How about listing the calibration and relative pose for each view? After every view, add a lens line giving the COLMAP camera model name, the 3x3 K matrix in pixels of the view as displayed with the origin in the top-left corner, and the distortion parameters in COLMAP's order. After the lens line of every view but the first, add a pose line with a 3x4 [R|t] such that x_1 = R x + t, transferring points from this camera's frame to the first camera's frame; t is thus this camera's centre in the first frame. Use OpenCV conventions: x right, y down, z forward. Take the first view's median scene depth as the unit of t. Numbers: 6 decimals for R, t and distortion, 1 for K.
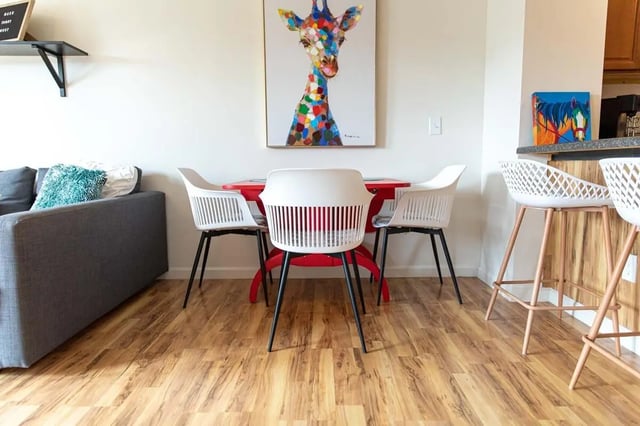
lens RADIAL K [[424.6, 0, 322.9], [0, 424.6, 210.6], [0, 0, 1]] dist [0.017098, -0.000275]
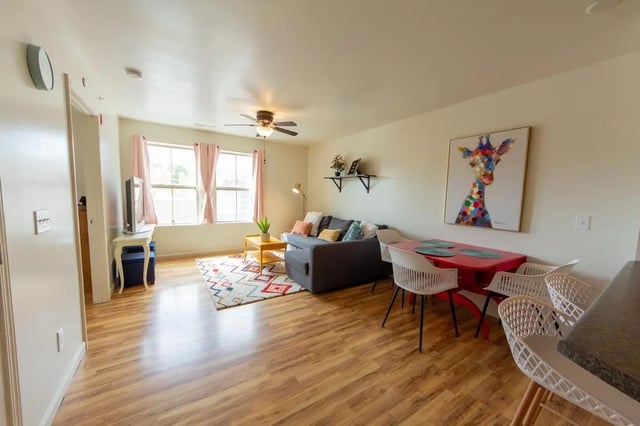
lens RADIAL K [[242.9, 0, 322.4], [0, 242.9, 214.2], [0, 0, 1]] dist [-0.001716, -0.000209]
pose [[0.543155, 0.095193, -0.834219, 0.877455], [-0.121498, 0.992006, 0.034092, -0.315123], [0.830795, 0.082839, 0.550379, 0.008737]]
